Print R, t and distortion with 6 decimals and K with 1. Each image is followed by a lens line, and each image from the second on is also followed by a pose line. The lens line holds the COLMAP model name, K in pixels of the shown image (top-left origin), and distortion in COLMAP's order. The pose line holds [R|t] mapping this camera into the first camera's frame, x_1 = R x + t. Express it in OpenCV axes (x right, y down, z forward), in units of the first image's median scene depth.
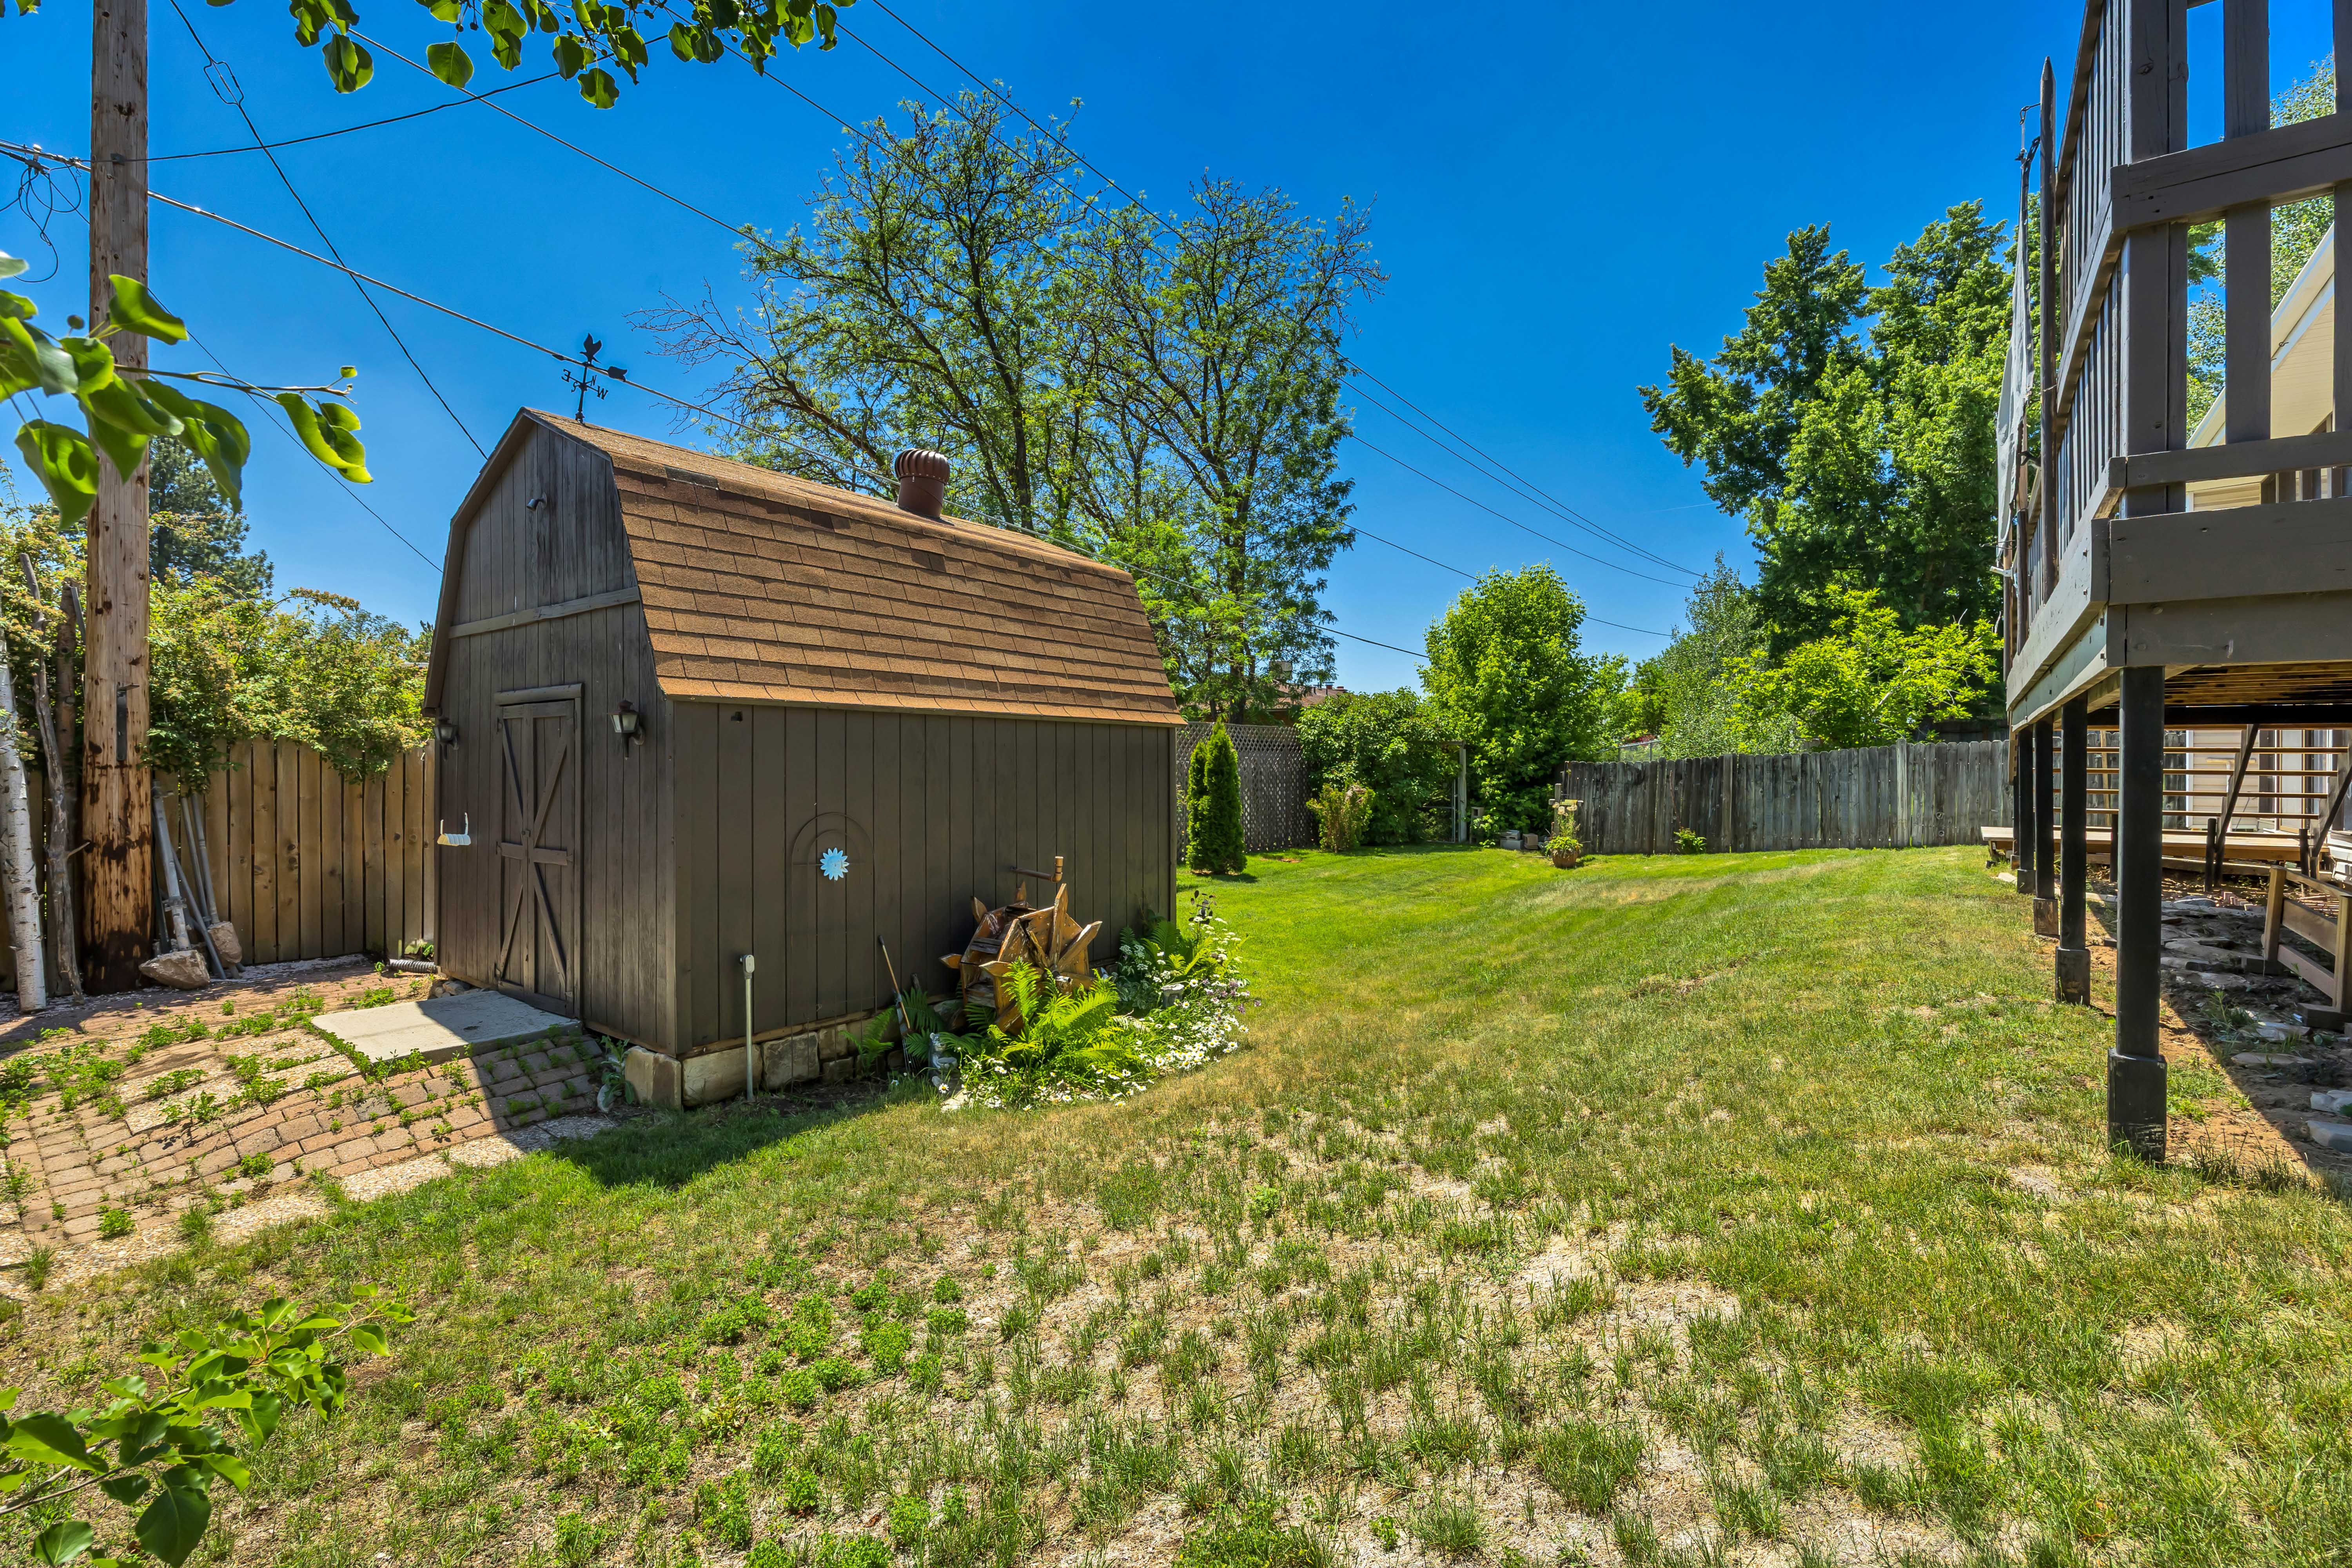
lens RADIAL K [[1035.4, 0, 1141.6], [0, 1035.4, 796.1], [0, 0, 1]] dist [-0.022338, 0.000844]
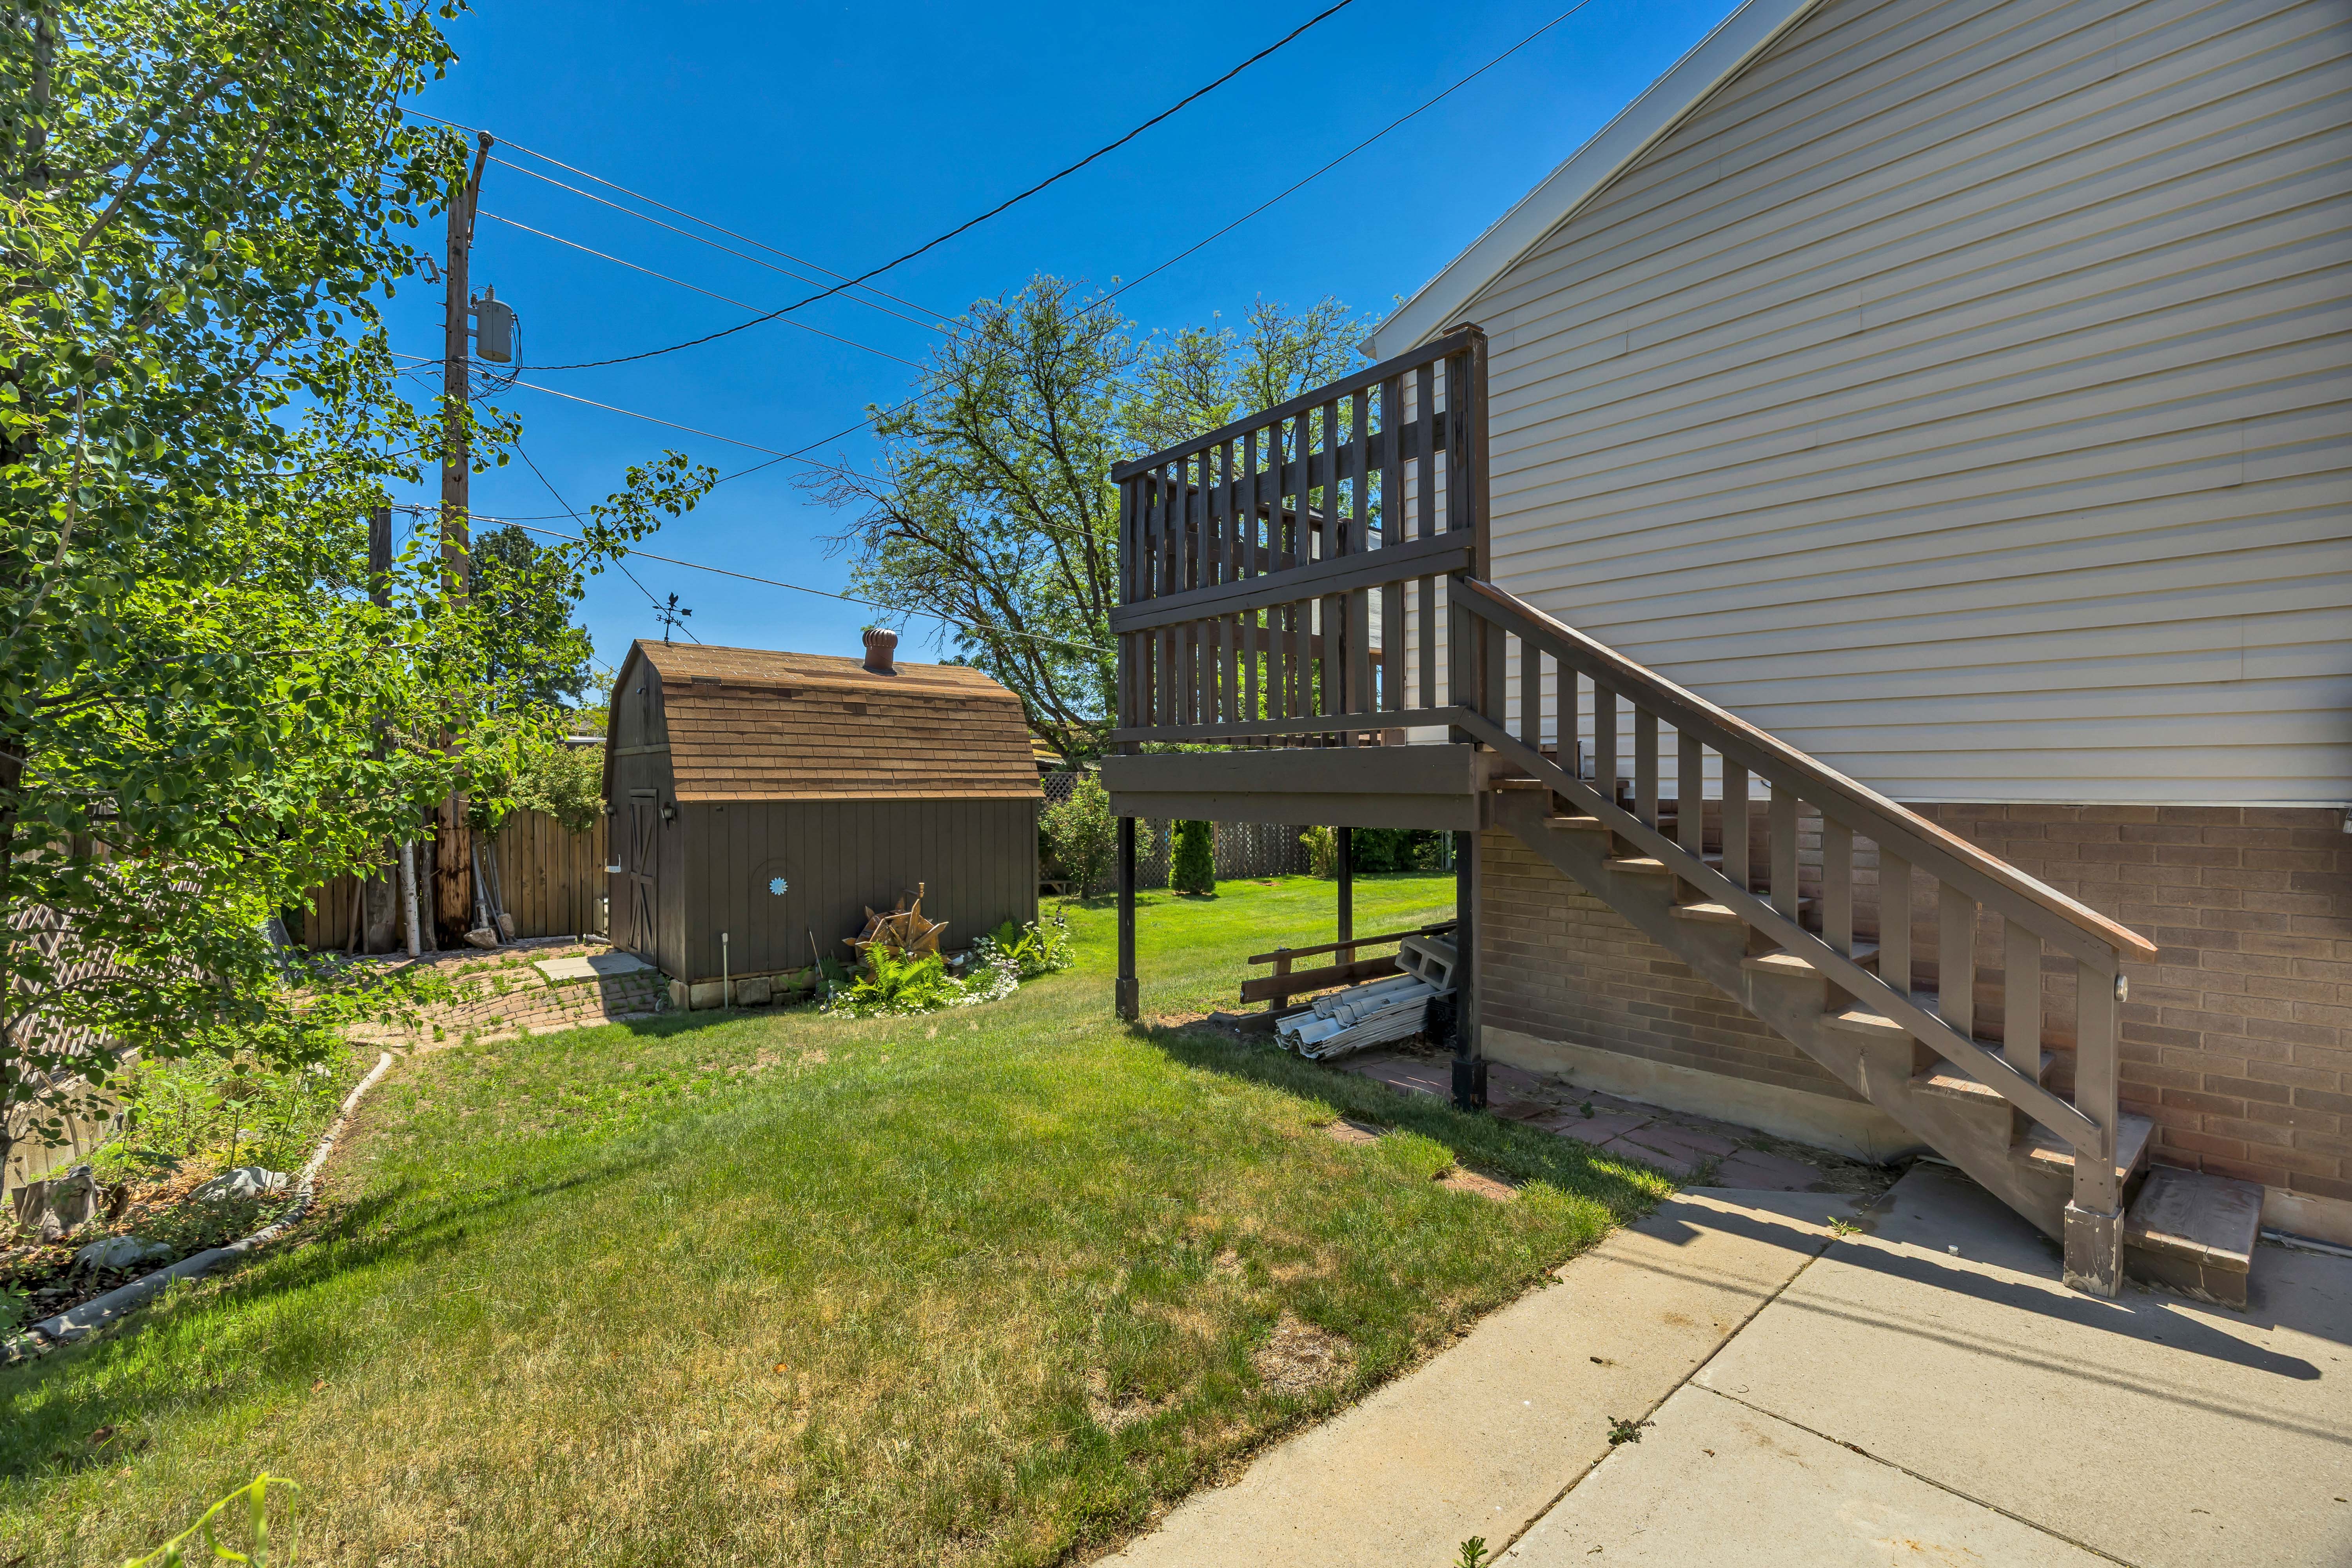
lens RADIAL K [[1035.4, 0, 1155.5], [0, 1035.4, 802.2], [0, 0, 1]] dist [-0.022338, 0.000844]
pose [[0.977463, -0.003748, -0.211071, 0.611645], [0.001242, 0.999927, -0.012007, -0.049530], [0.211101, 0.011474, 0.977397, -0.537732]]
